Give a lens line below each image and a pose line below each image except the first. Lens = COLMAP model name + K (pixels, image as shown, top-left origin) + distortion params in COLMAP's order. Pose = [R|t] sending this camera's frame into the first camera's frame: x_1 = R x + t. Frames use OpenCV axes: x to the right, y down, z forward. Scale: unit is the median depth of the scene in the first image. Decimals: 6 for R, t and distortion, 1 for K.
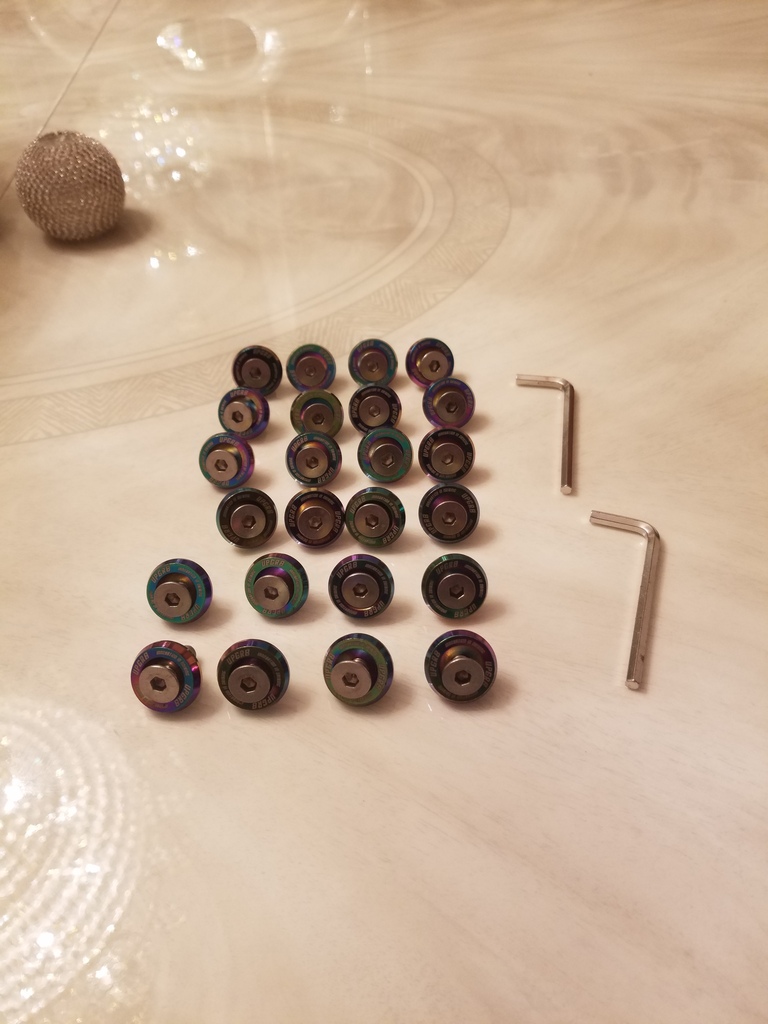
lens RADIAL K [[776.0, 0, 387.8], [0, 776.0, 512.2], [0, 0, 1]] dist [0.008723, -0.011489]
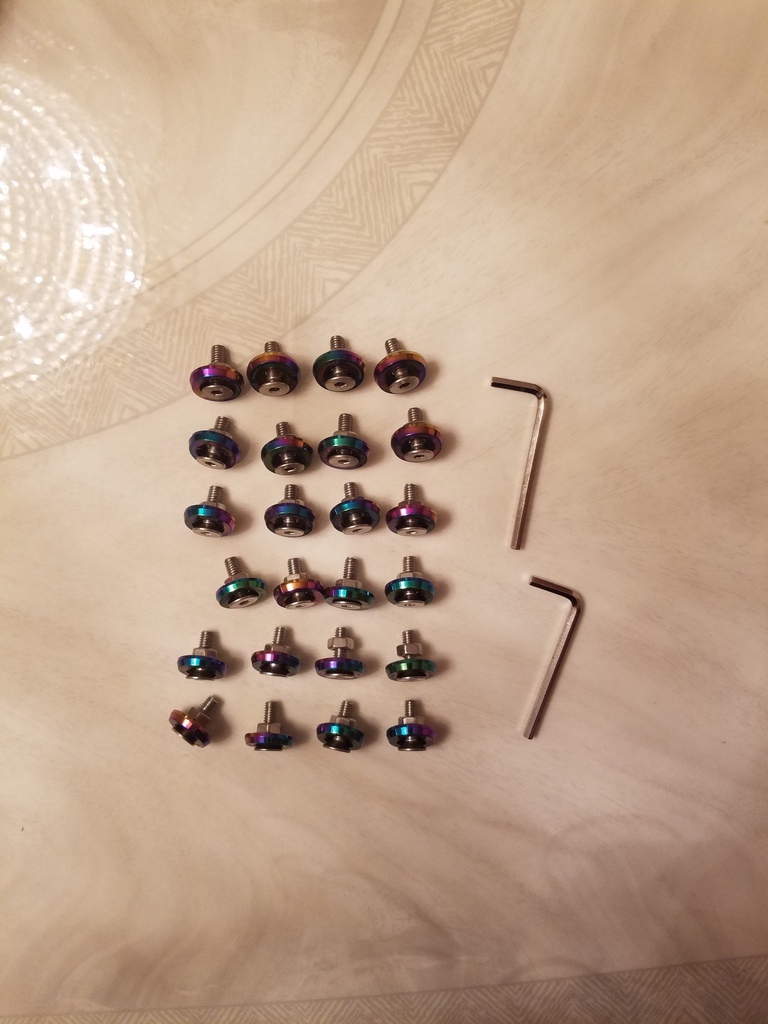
lens RADIAL K [[776.0, 0, 381.0], [0, 776.0, 512.7], [0, 0, 1]] dist [0.008723, -0.011489]
pose [[0.999888, -0.012150, -0.008726, 0.033039], [0.014364, 0.617015, 0.786821, -0.727453], [-0.004176, -0.786858, 0.617120, 0.257661]]
